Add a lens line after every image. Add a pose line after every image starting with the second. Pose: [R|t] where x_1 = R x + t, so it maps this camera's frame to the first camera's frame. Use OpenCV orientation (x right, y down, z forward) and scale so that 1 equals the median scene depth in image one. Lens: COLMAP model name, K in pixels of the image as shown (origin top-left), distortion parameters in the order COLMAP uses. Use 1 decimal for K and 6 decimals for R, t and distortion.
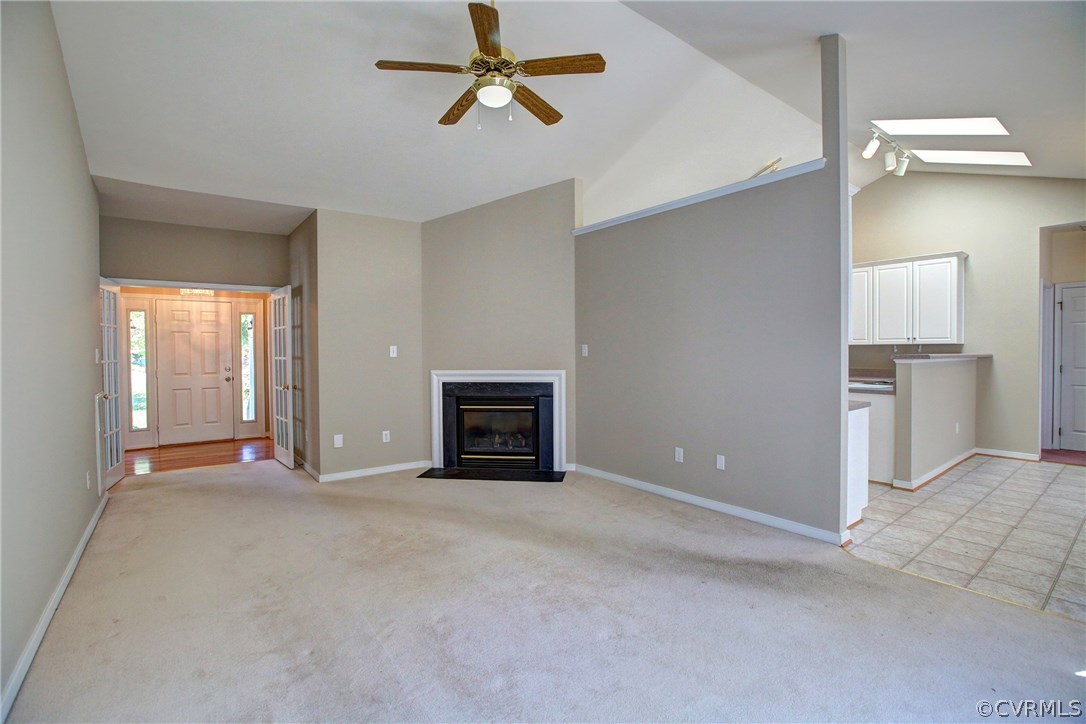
lens RADIAL K [[496.1, 0, 543.6], [0, 496.1, 350.4], [0, 0, 1]] dist [-0.043141, 0.017264]
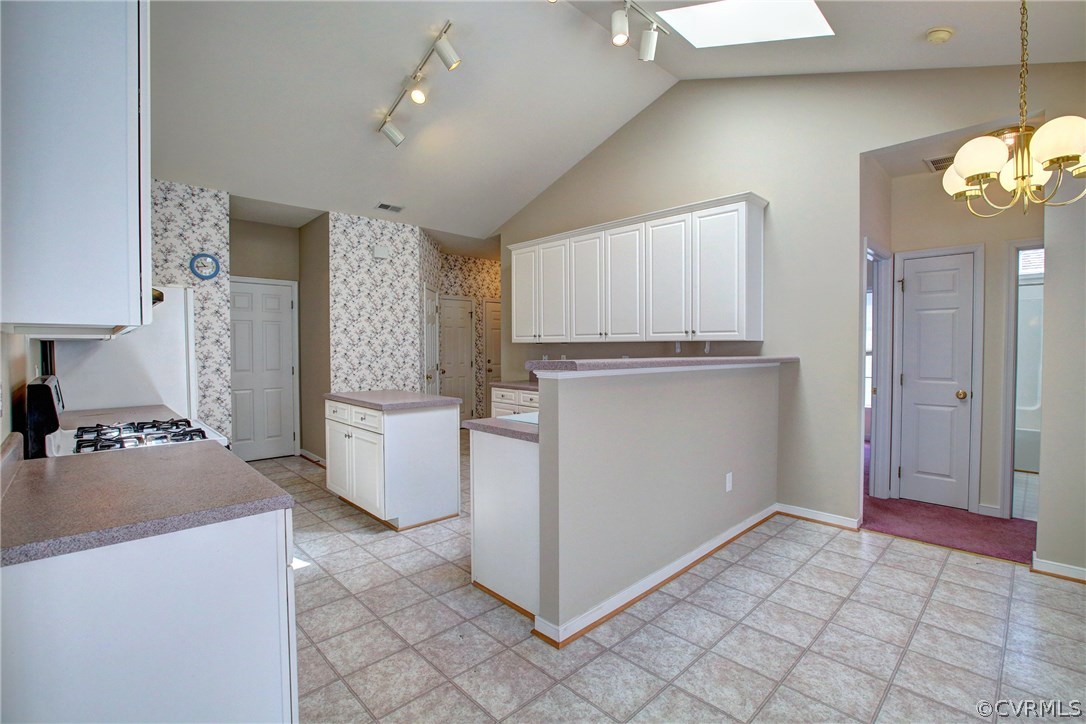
lens RADIAL K [[495.3, 0, 538.4], [0, 495.3, 351.8], [0, 0, 1]] dist [-0.039858, 0.015574]
pose [[0.993991, 0.006740, 0.109253, 0.515404], [-0.007866, 0.999920, 0.009881, -0.003266], [-0.109177, -0.010681, 0.993965, 0.396702]]
